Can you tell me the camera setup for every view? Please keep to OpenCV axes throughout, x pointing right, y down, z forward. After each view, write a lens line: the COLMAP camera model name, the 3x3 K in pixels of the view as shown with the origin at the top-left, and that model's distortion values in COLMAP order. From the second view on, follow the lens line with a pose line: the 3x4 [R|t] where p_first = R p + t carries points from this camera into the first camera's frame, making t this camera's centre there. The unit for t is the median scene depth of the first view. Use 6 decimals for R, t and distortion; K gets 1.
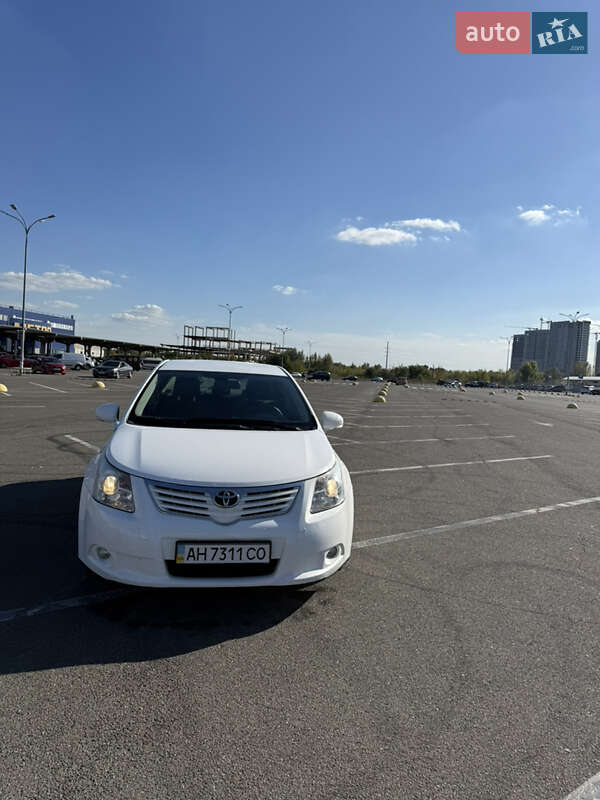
lens RADIAL K [[560.5, 0, 301.0], [0, 560.5, 406.3], [0, 0, 1]] dist [0.169253, -0.338722]
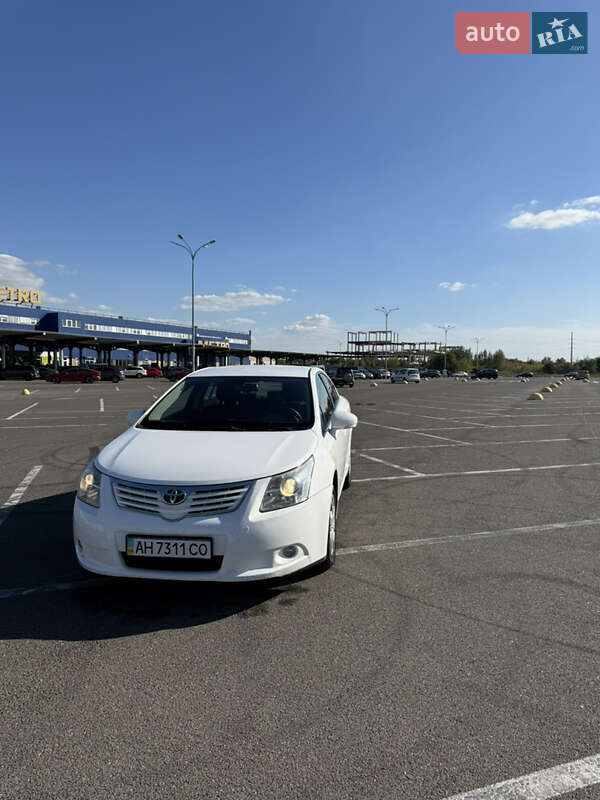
lens RADIAL K [[560.5, 0, 301.0], [0, 560.5, 406.3], [0, 0, 1]] dist [0.169253, -0.338722]
pose [[0.956236, -0.032706, -0.290764, 0.307869], [0.030888, 0.999464, -0.010840, 0.010948], [0.290962, 0.001385, 0.956734, 0.042889]]
